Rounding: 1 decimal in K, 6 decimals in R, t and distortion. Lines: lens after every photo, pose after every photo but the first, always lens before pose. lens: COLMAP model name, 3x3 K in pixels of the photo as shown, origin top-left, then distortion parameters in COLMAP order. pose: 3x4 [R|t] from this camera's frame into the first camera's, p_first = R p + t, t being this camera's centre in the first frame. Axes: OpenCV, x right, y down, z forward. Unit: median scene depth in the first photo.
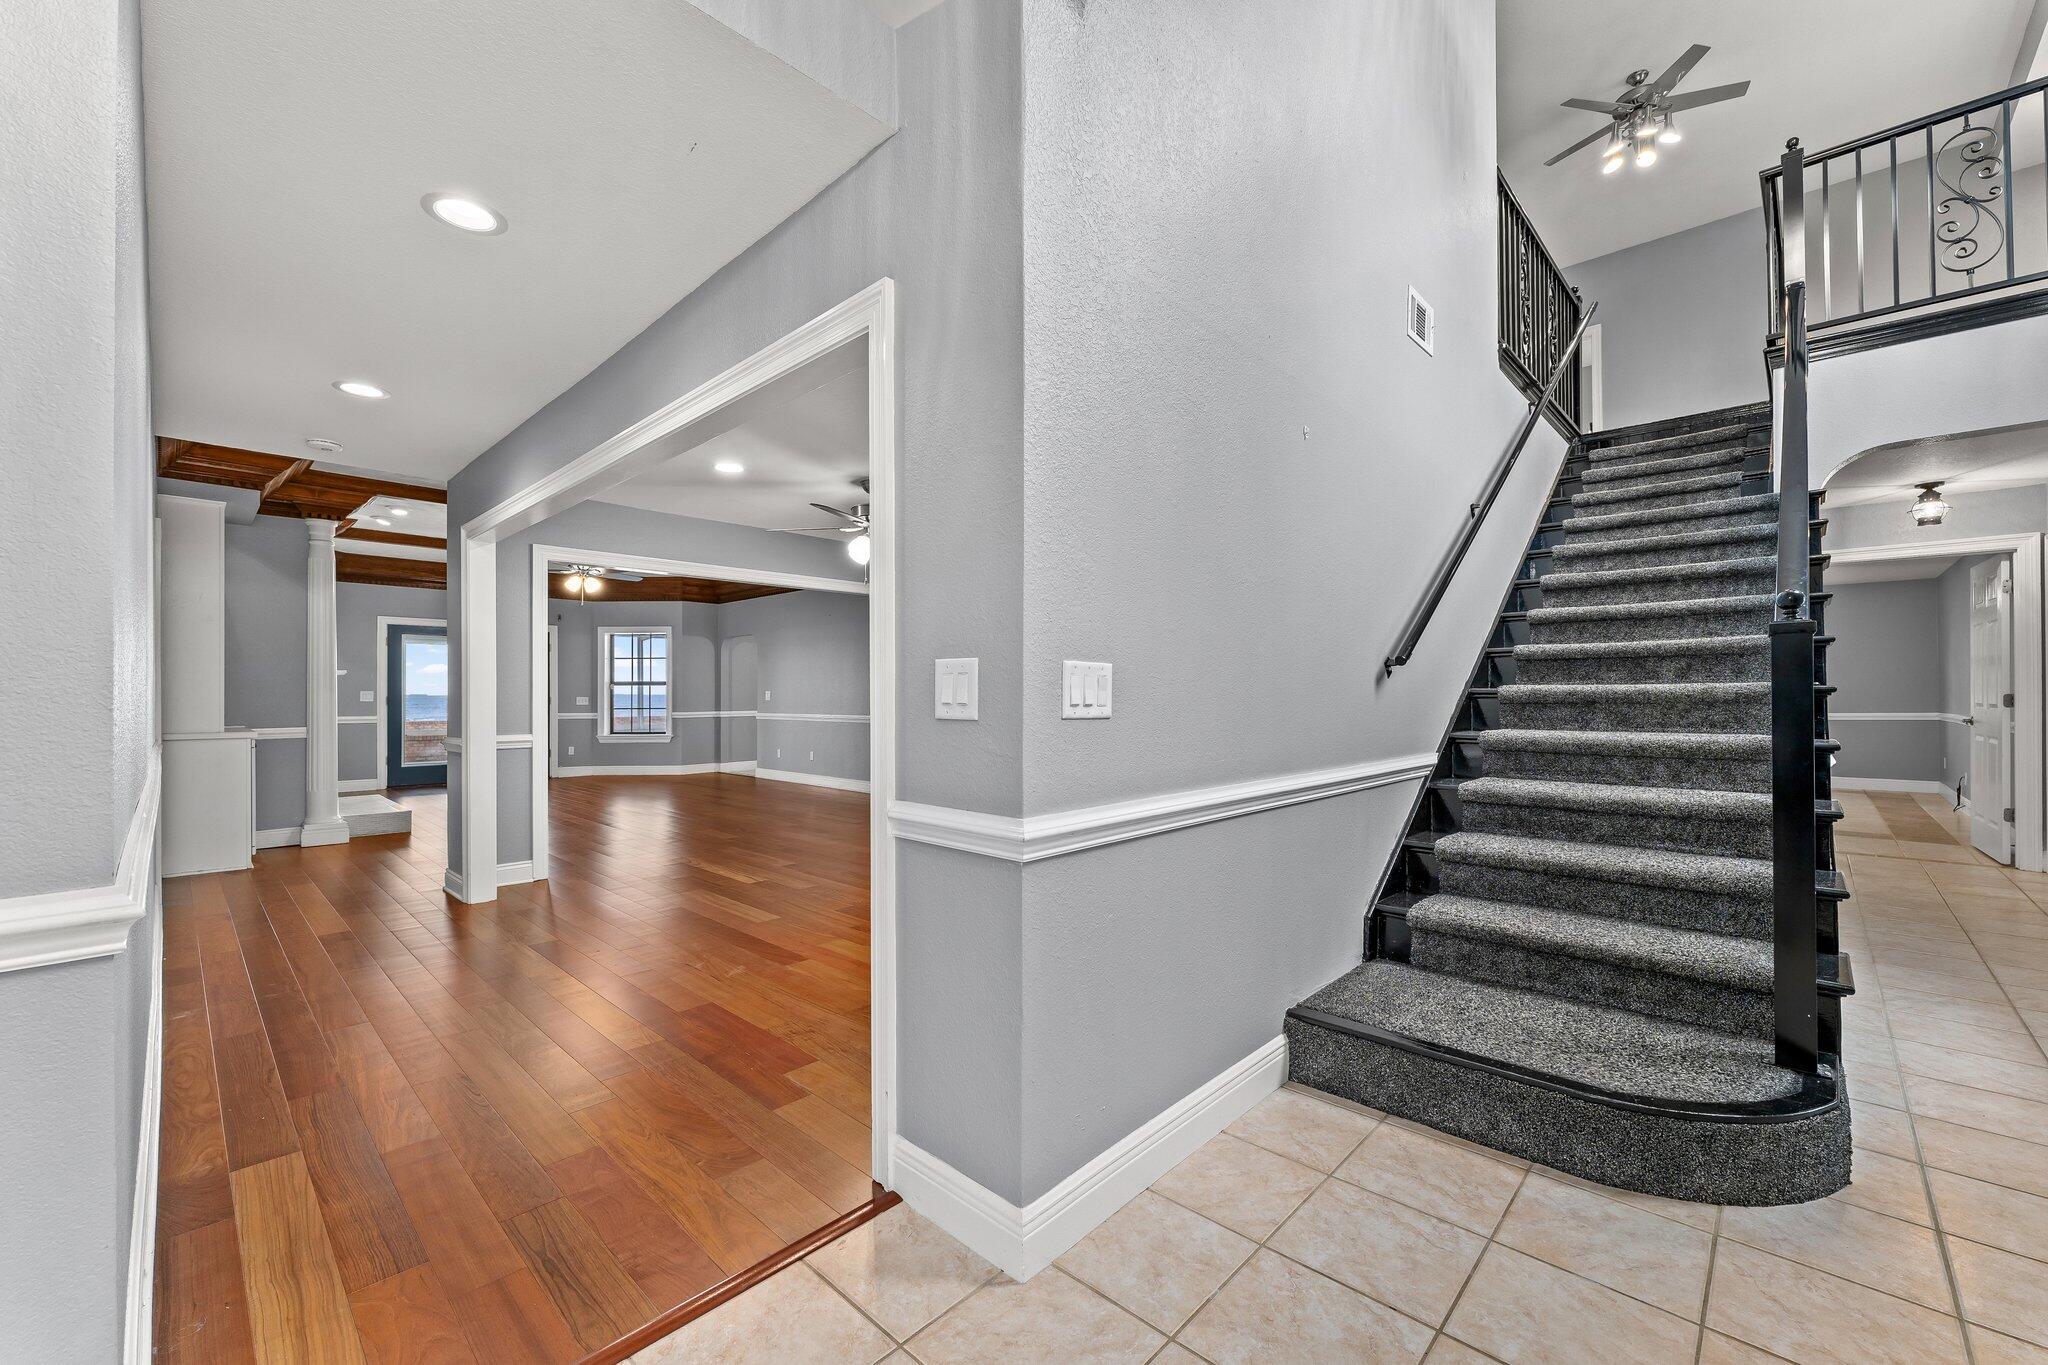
lens RADIAL K [[825.2, 0, 1022.1], [0, 825.2, 685.4], [0, 0, 1]] dist [-0.001094, 0.000215]
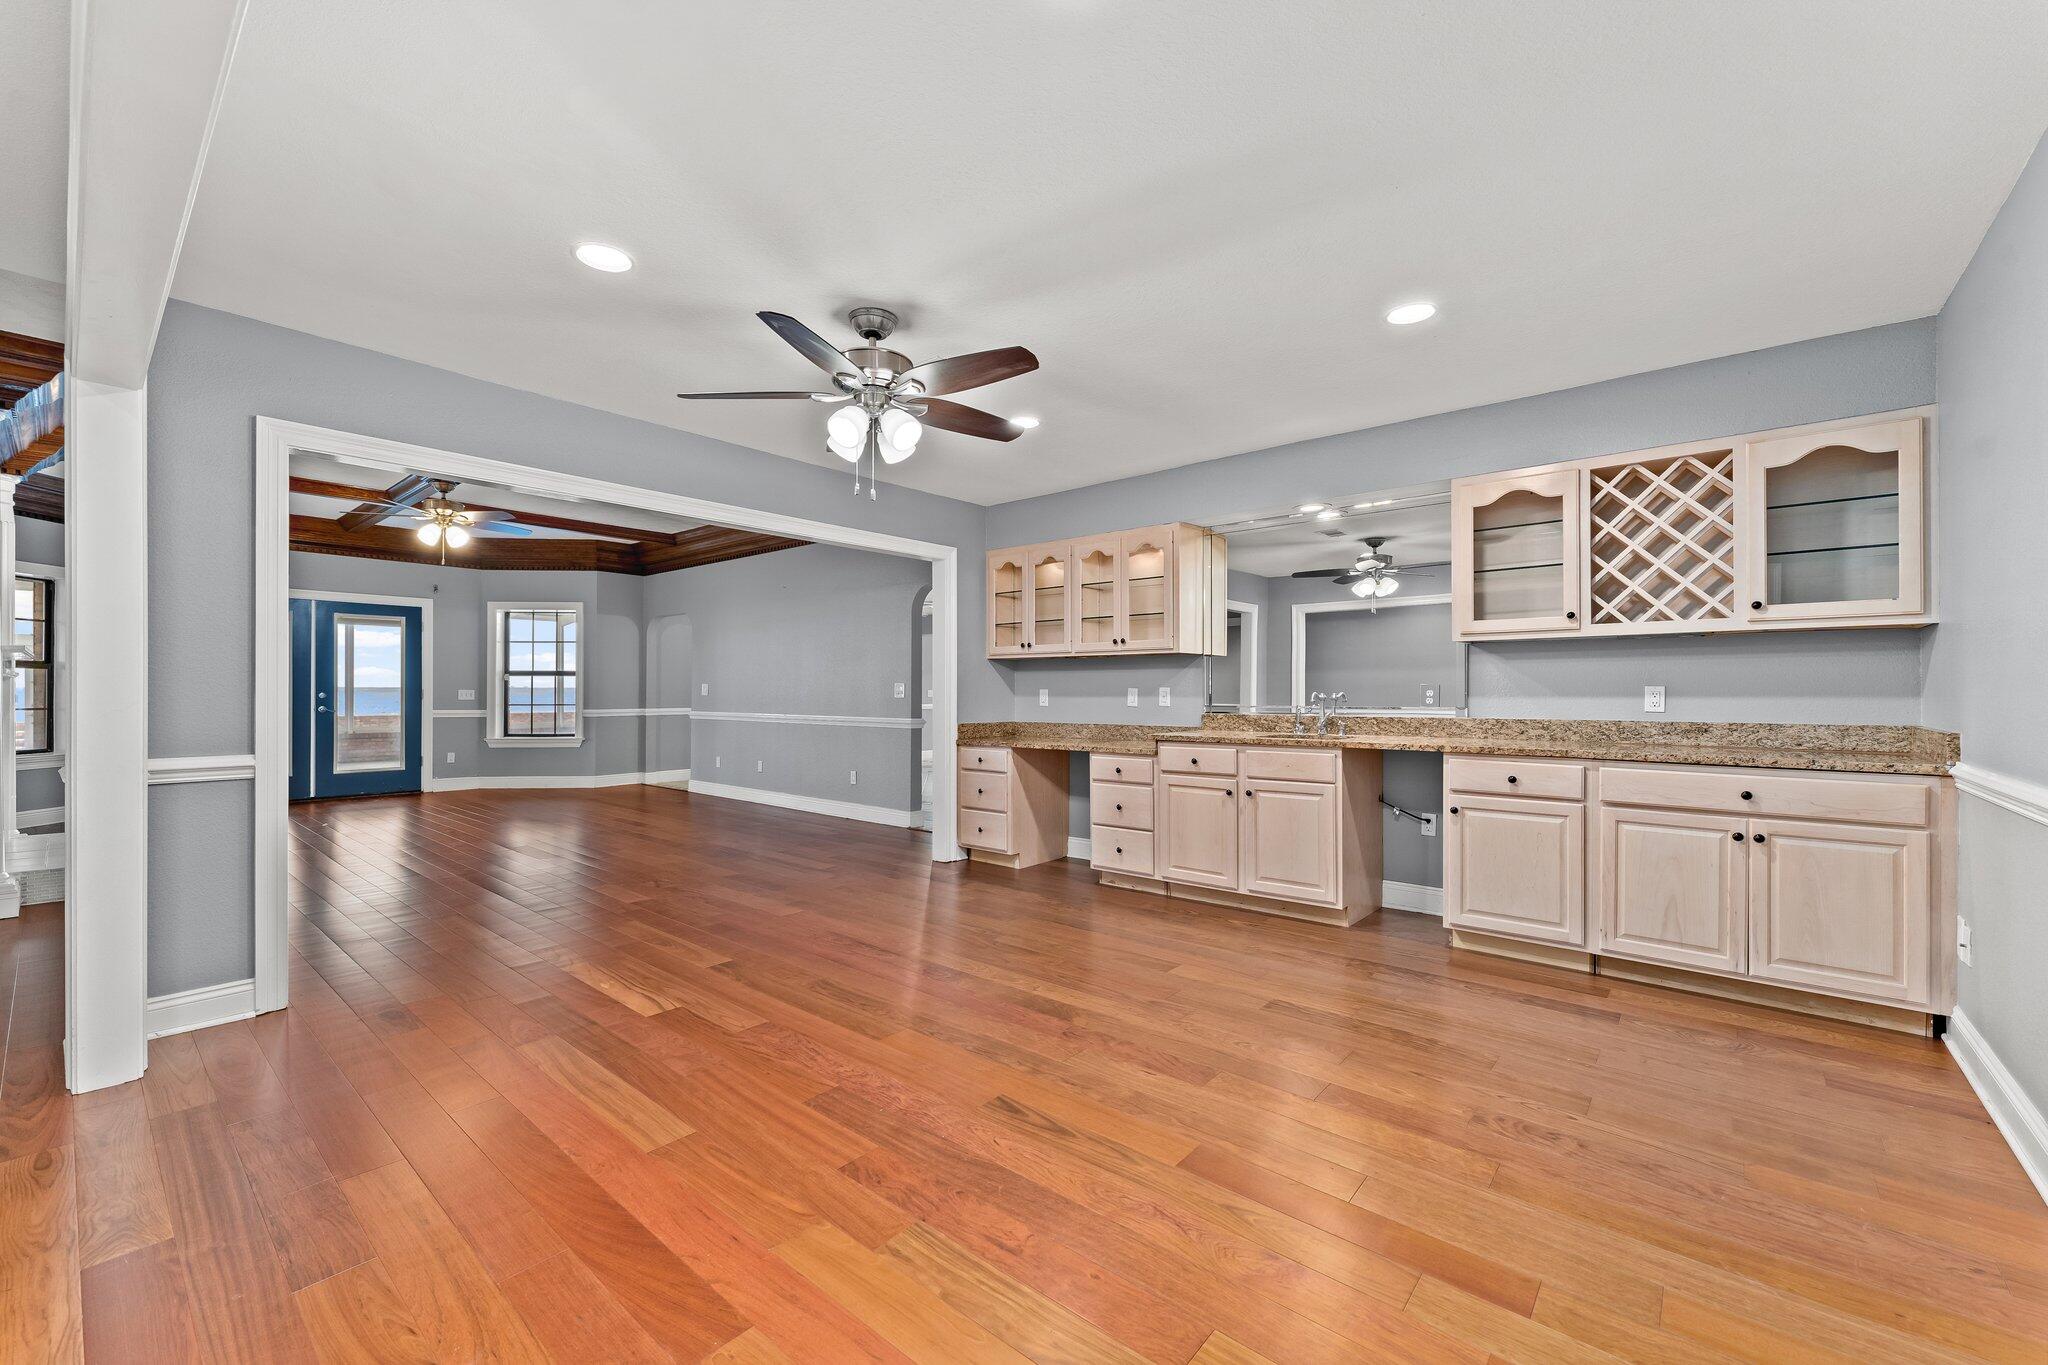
lens RADIAL K [[825.2, 0, 1025.6], [0, 825.2, 688.5], [0, 0, 1]] dist [-0.001094, 0.000215]
pose [[0.998104, 0.006134, 0.061237, -0.044042], [-0.006640, 0.999945, 0.008061, 0.002859], [-0.061184, -0.008452, 0.998091, 0.173228]]
